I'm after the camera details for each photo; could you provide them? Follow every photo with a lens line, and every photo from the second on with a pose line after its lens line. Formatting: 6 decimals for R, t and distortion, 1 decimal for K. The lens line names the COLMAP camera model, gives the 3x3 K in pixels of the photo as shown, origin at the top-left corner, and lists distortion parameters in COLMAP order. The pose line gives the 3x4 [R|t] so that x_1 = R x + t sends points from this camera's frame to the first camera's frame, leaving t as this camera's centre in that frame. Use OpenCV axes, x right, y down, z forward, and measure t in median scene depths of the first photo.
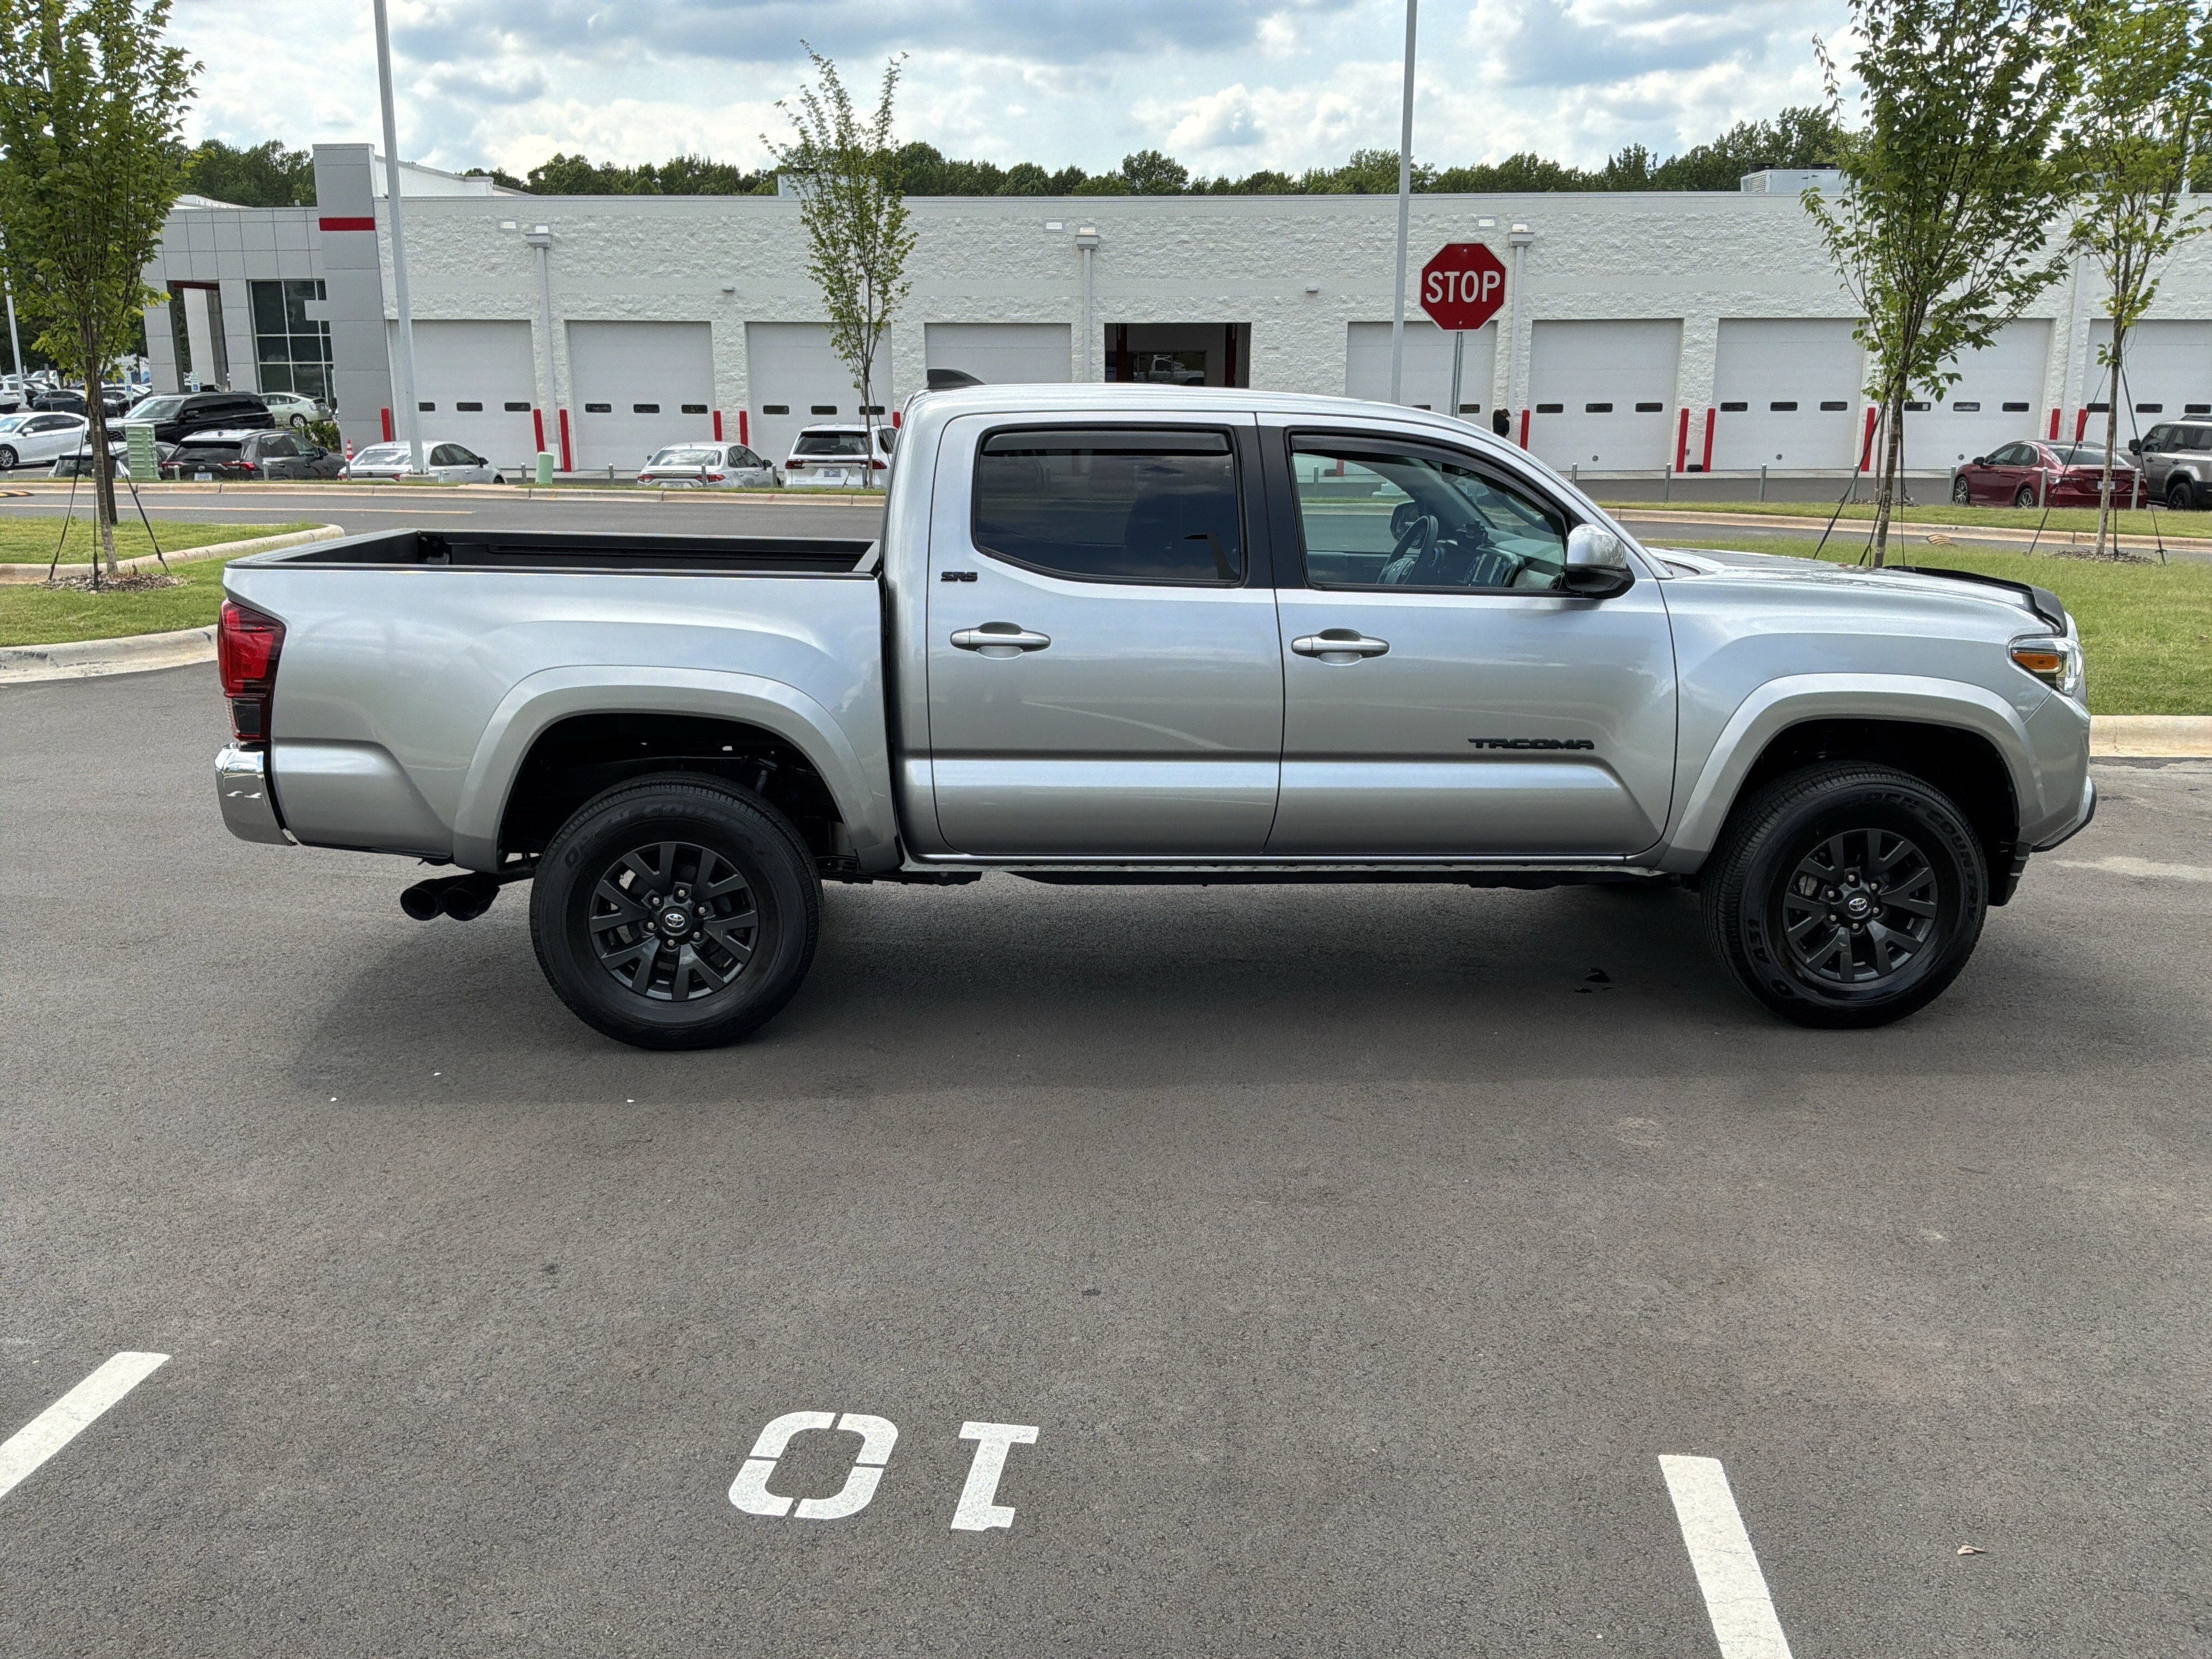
lens RADIAL K [[1880.6, 0, 1092.8], [0, 1880.6, 845.4], [0, 0, 1]] dist [0.042370, -0.097711]
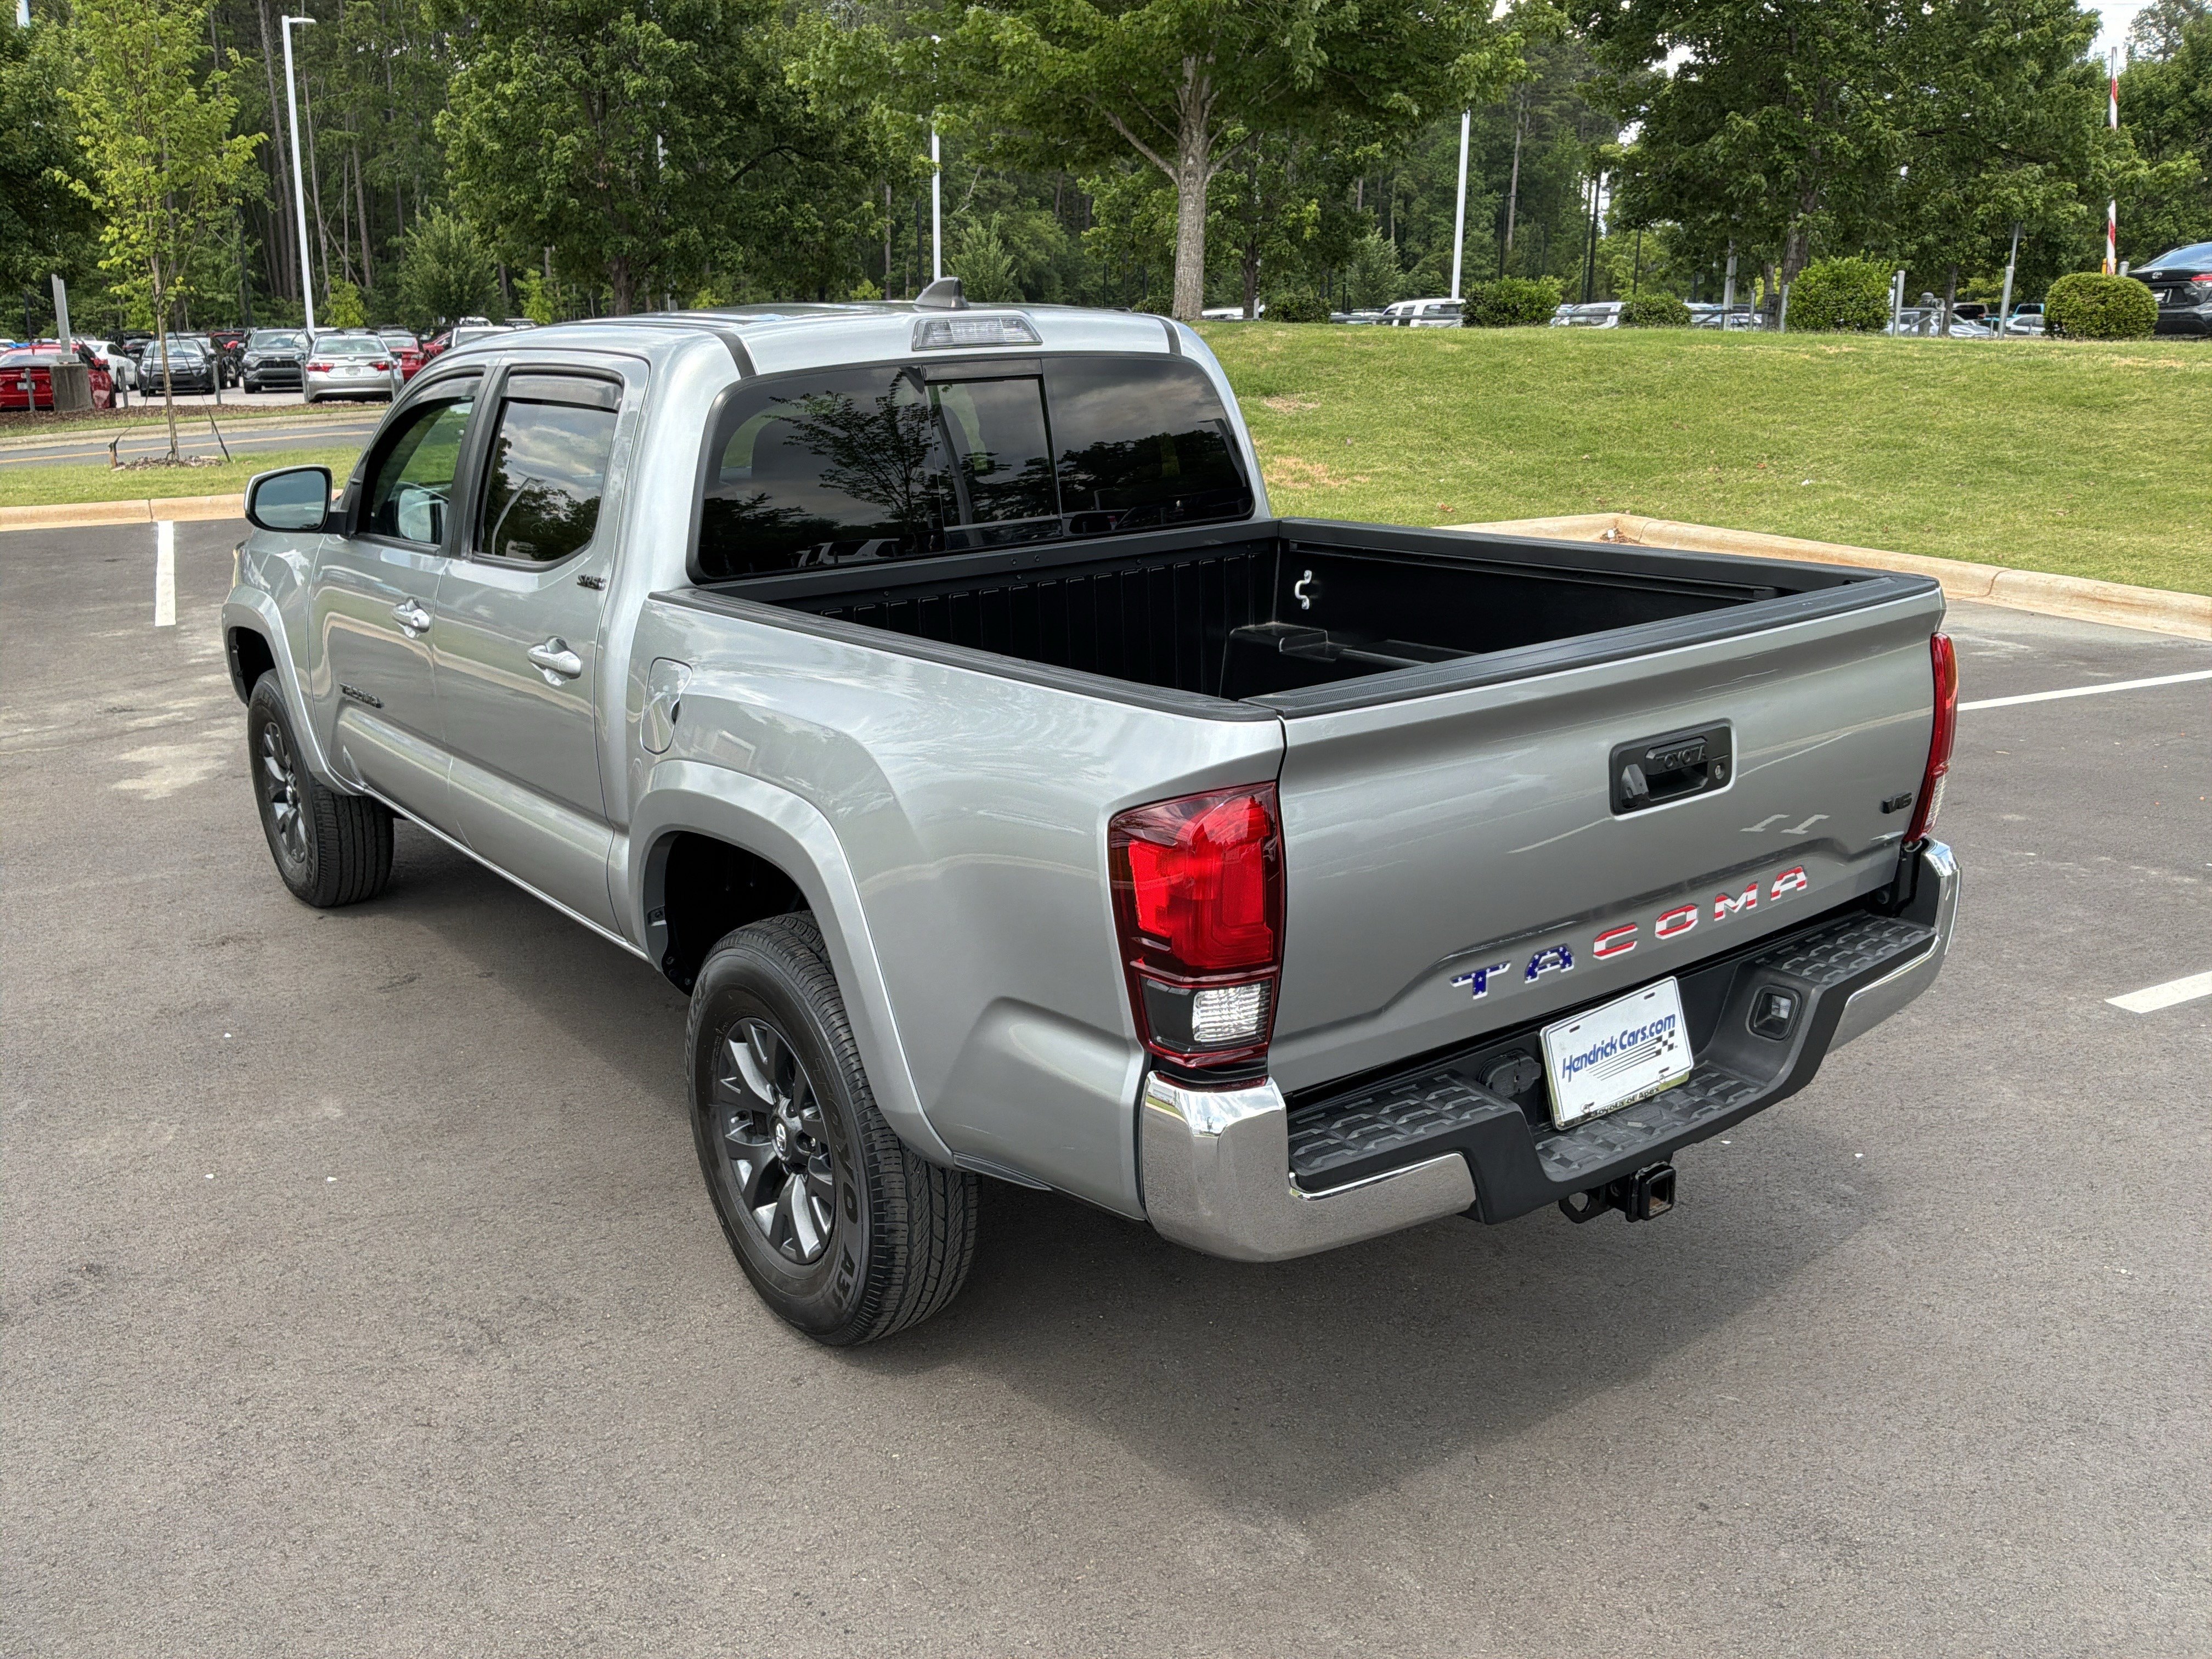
lens RADIAL K [[1880.6, 0, 1106.1], [0, 1880.6, 826.3], [0, 0, 1]] dist [0.042370, -0.097711]
pose [[-0.536143, -0.223699, 0.813947, -0.254096], [0.208203, 0.899412, 0.384329, -0.113472], [-0.818048, 0.375521, -0.435639, 0.463567]]
